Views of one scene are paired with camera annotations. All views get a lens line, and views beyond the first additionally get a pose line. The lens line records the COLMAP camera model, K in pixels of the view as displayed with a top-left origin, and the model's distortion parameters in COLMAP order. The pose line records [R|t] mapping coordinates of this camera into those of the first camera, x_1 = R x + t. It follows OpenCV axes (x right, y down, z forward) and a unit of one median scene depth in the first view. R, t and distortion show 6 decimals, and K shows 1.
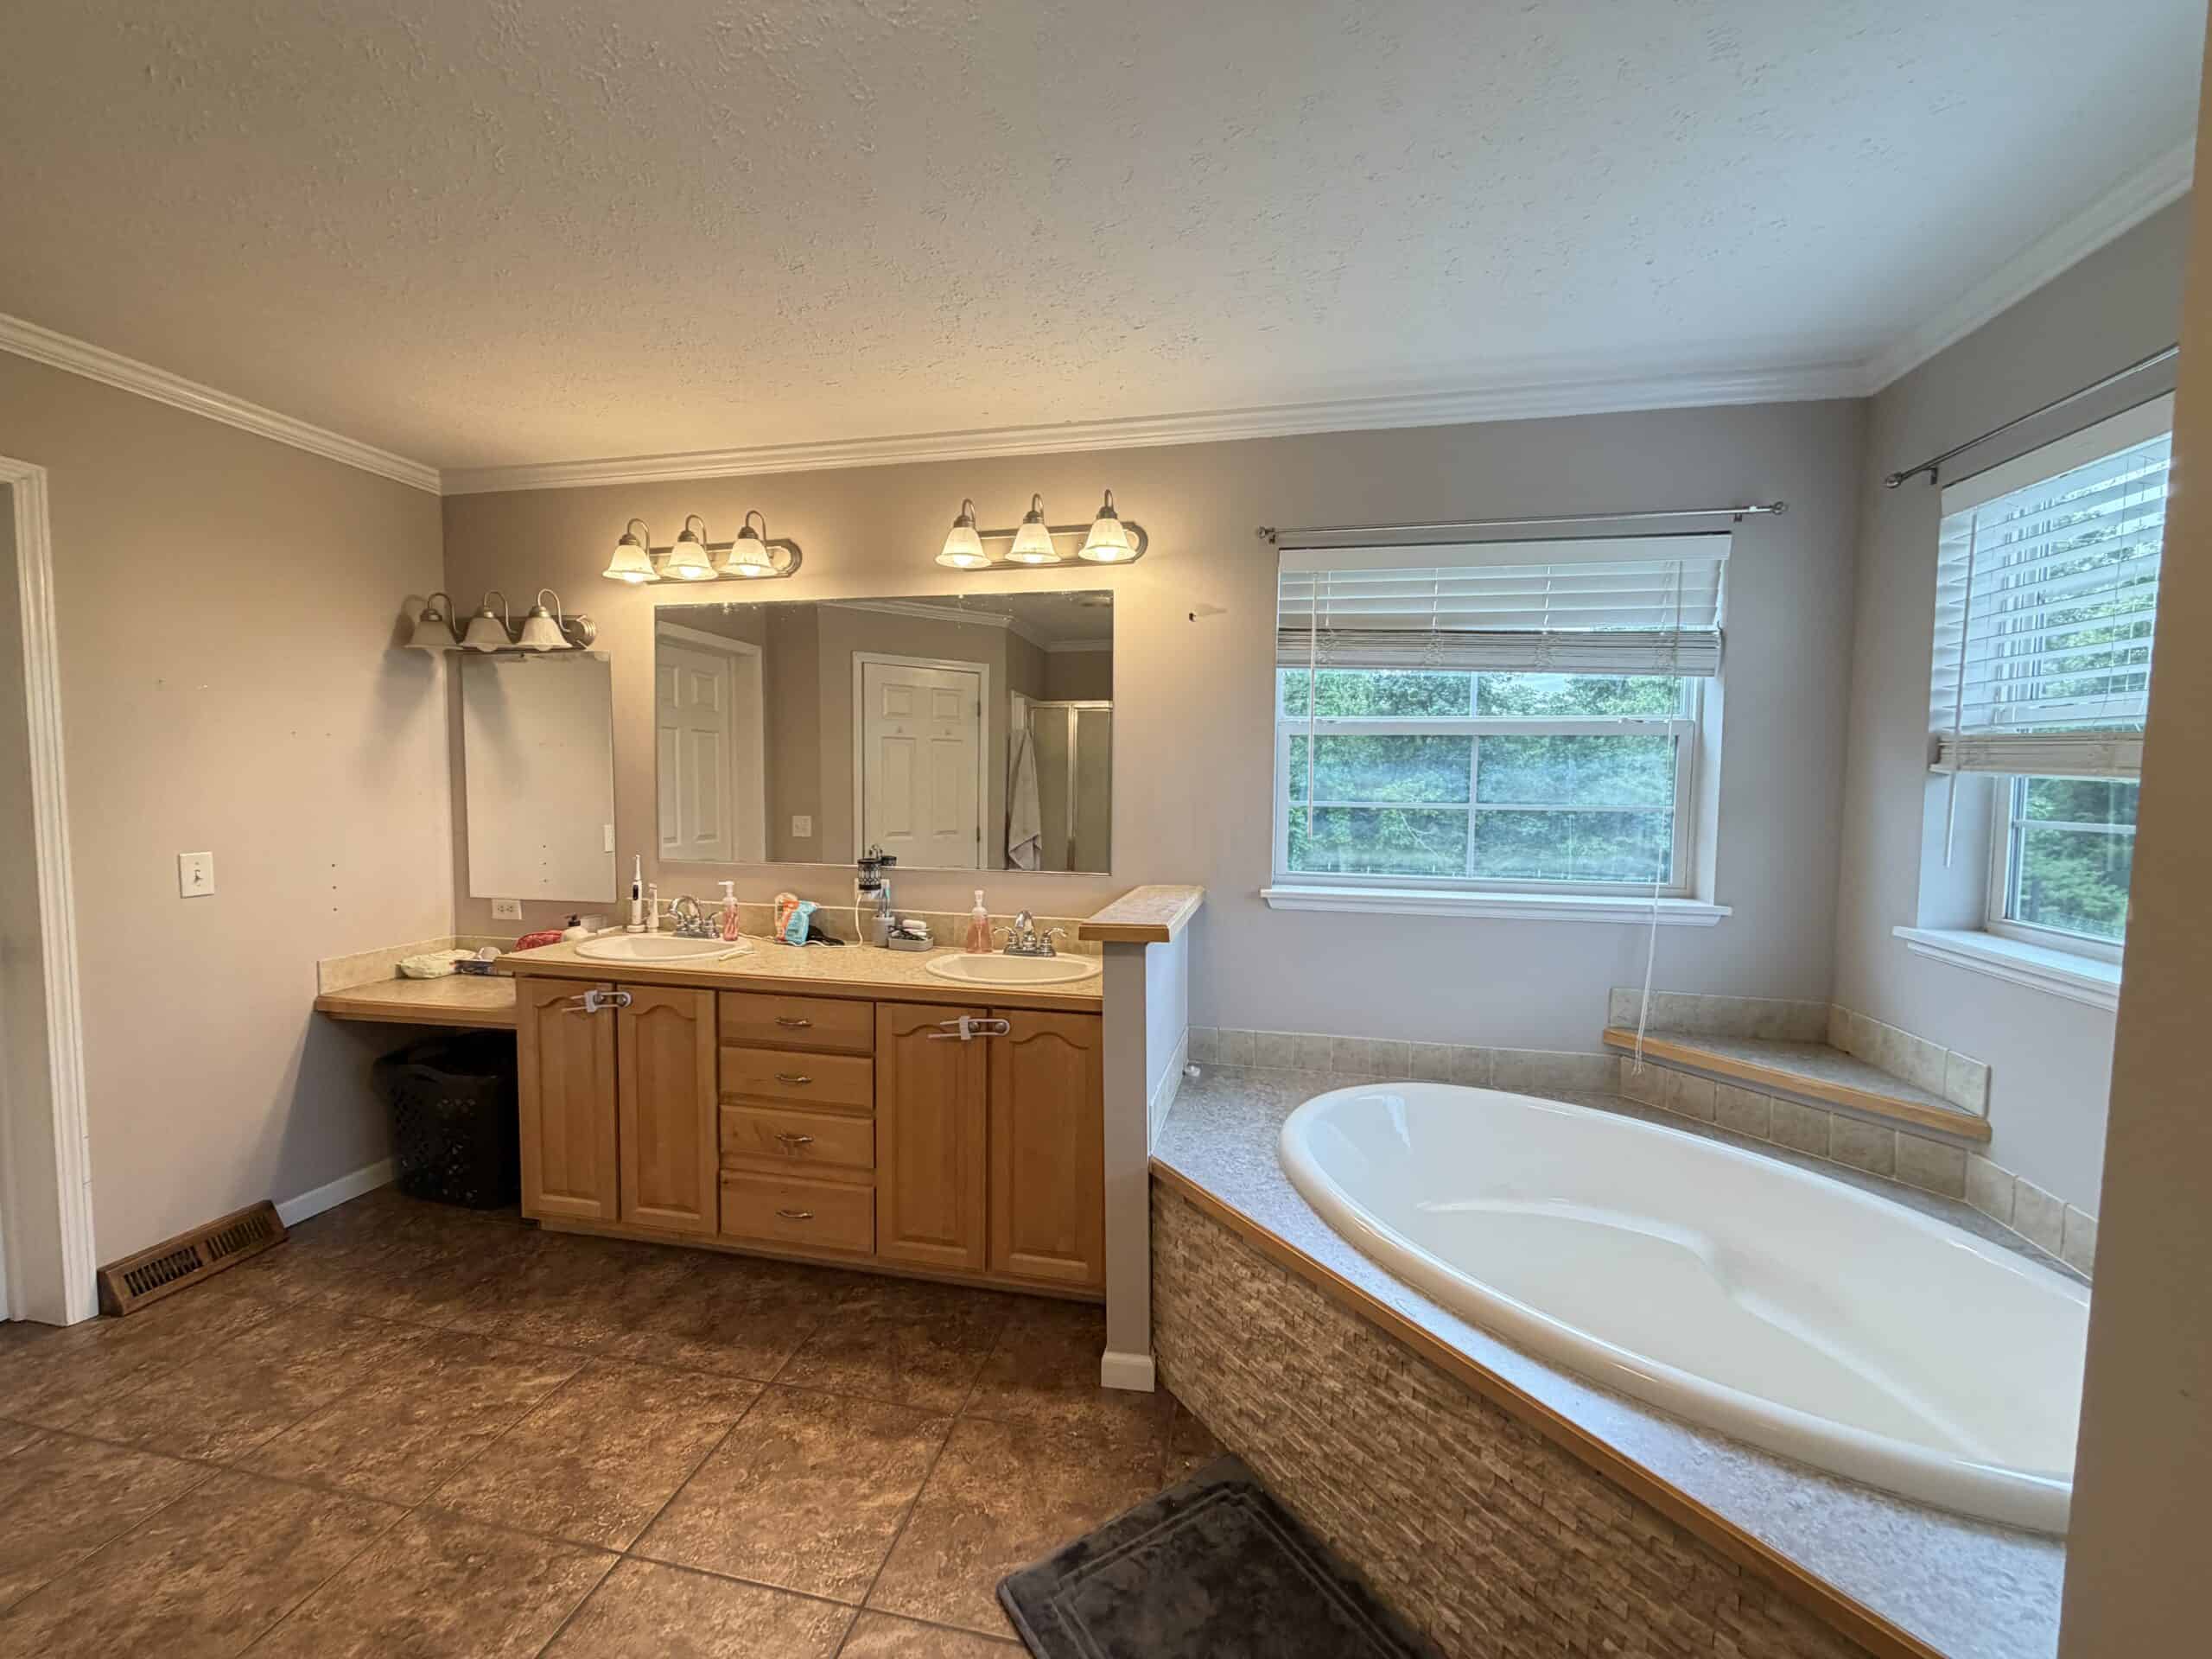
lens RADIAL K [[881.5, 0, 1100.4], [0, 881.5, 831.1], [0, 0, 1]] dist [0.000260, -0.000474]
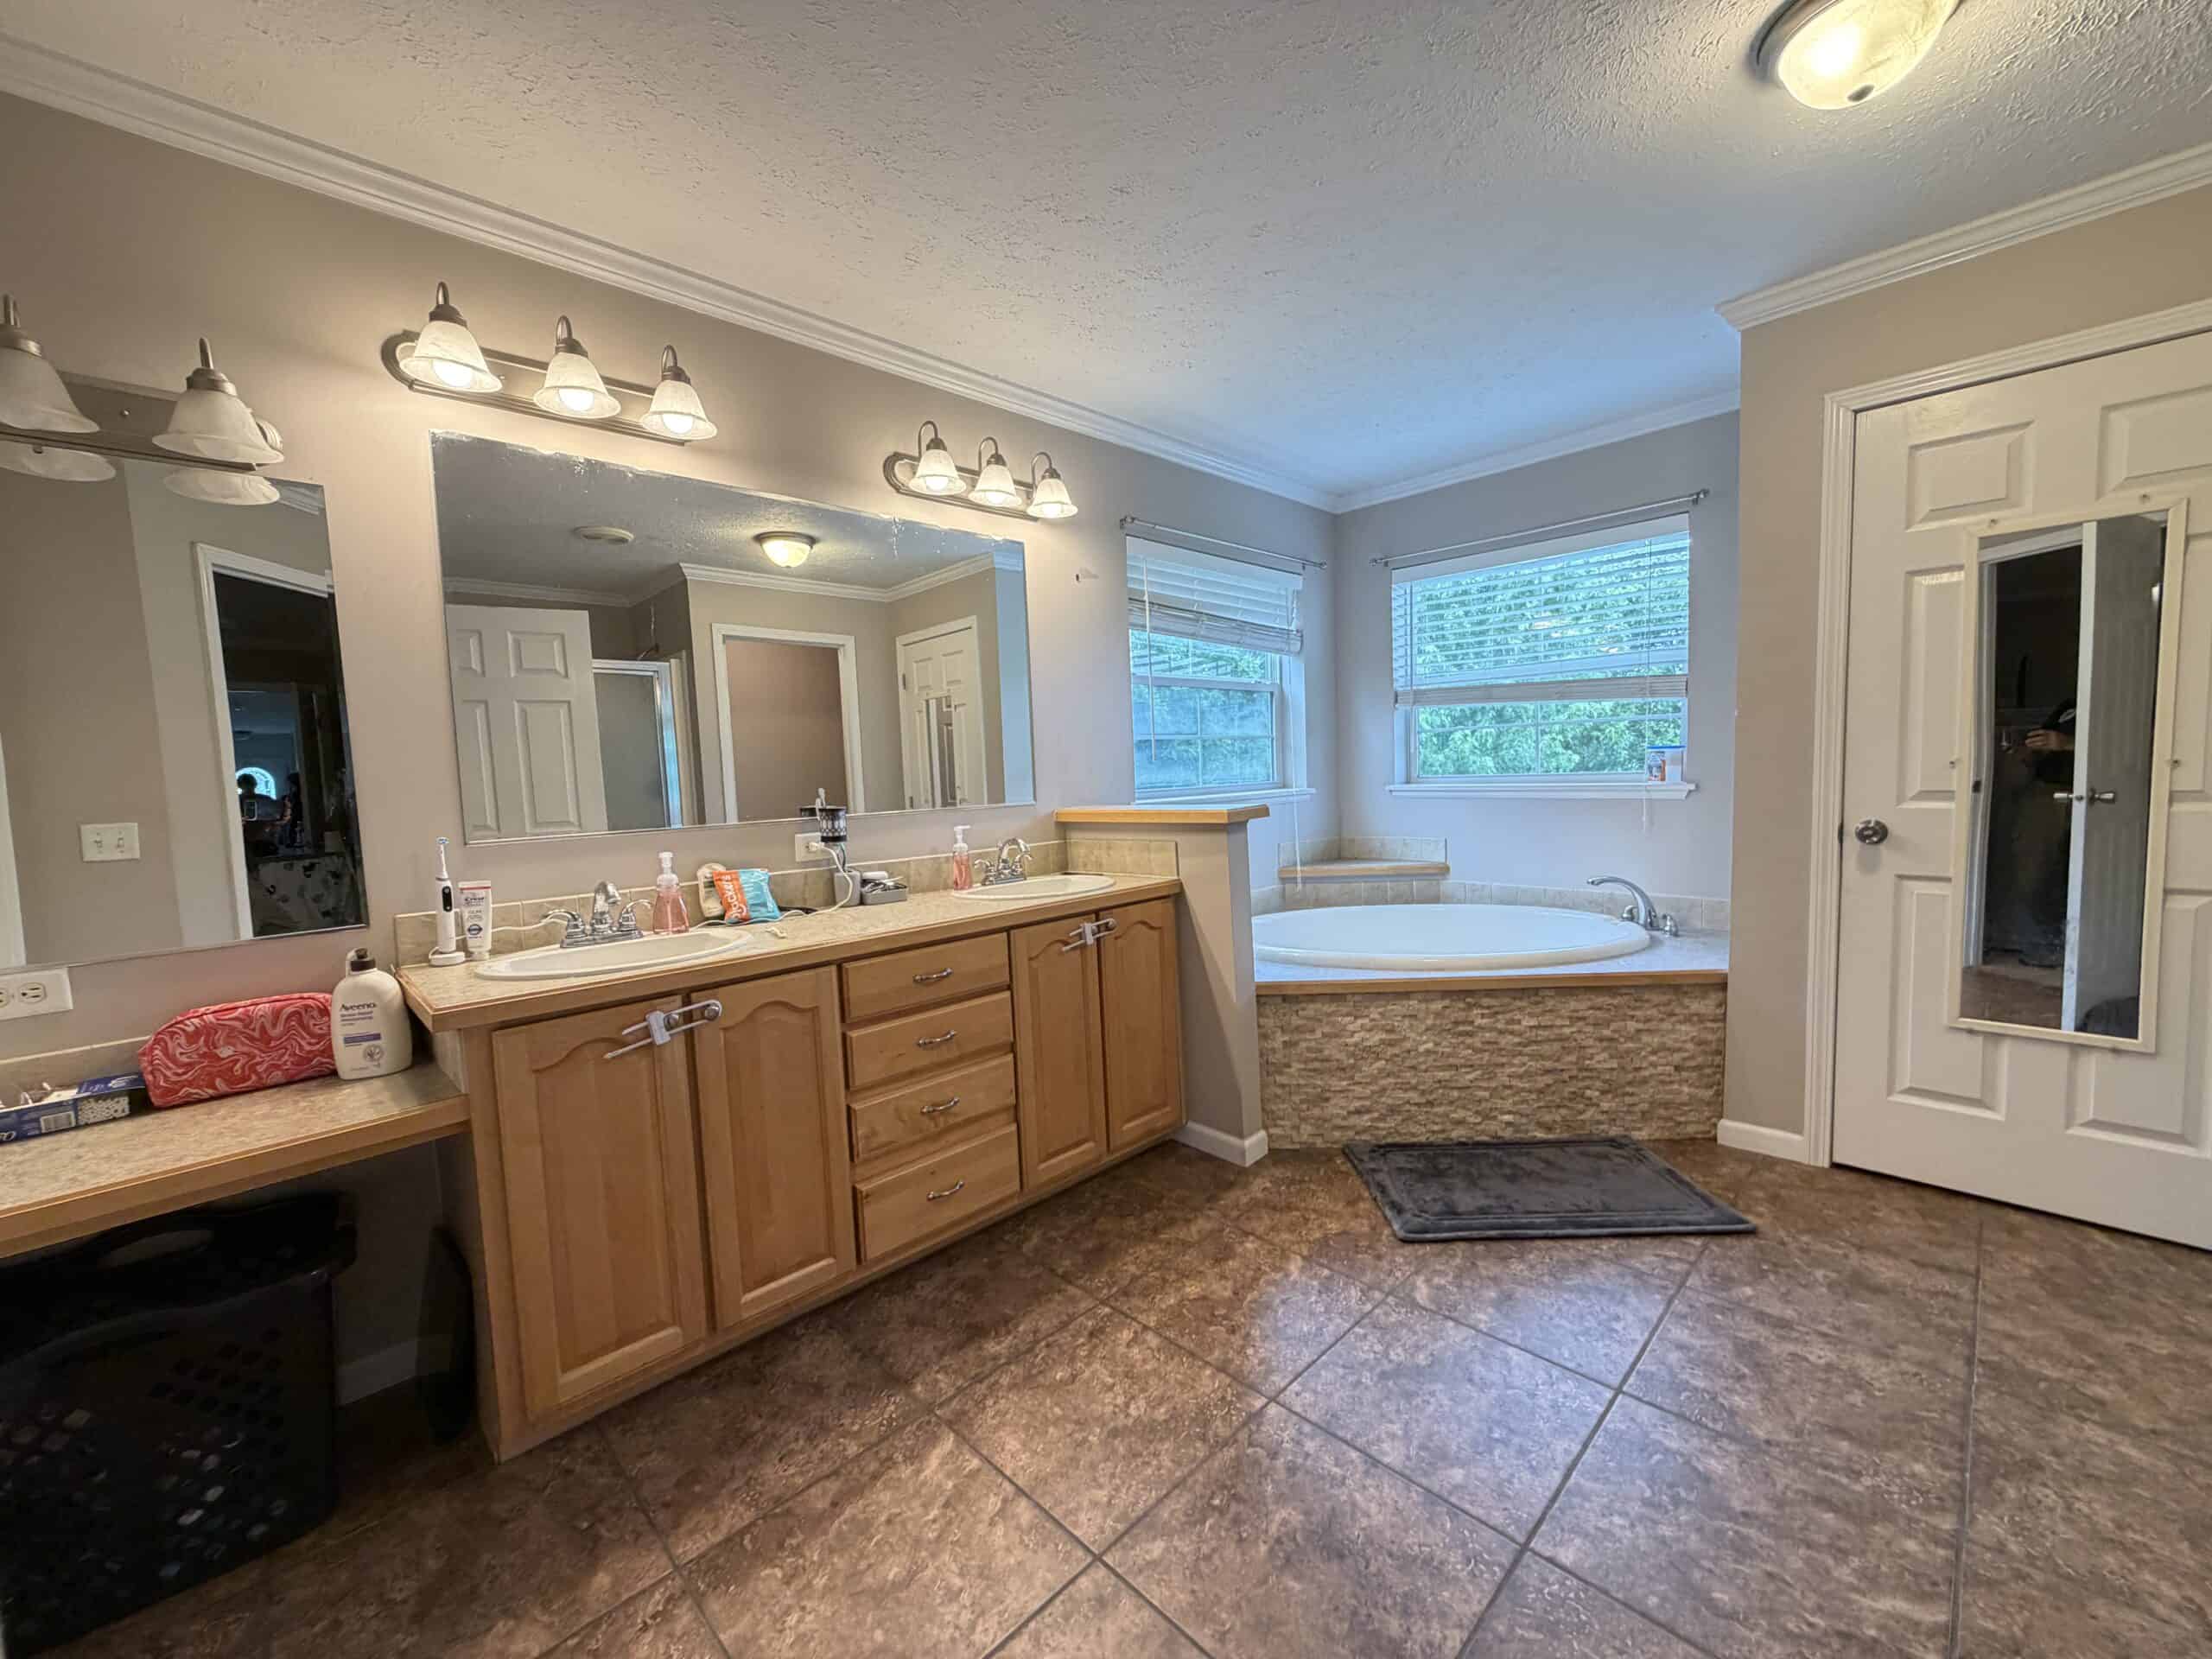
lens RADIAL K [[881.5, 0, 1100.4], [0, 881.5, 831.1], [0, 0, 1]] dist [0.000260, -0.000474]
pose [[0.557910, -0.092071, 0.824779, -0.996683], [0.096338, 0.994293, 0.045827, 0.049822], [-0.824291, 0.053891, 0.563596, 0.364890]]
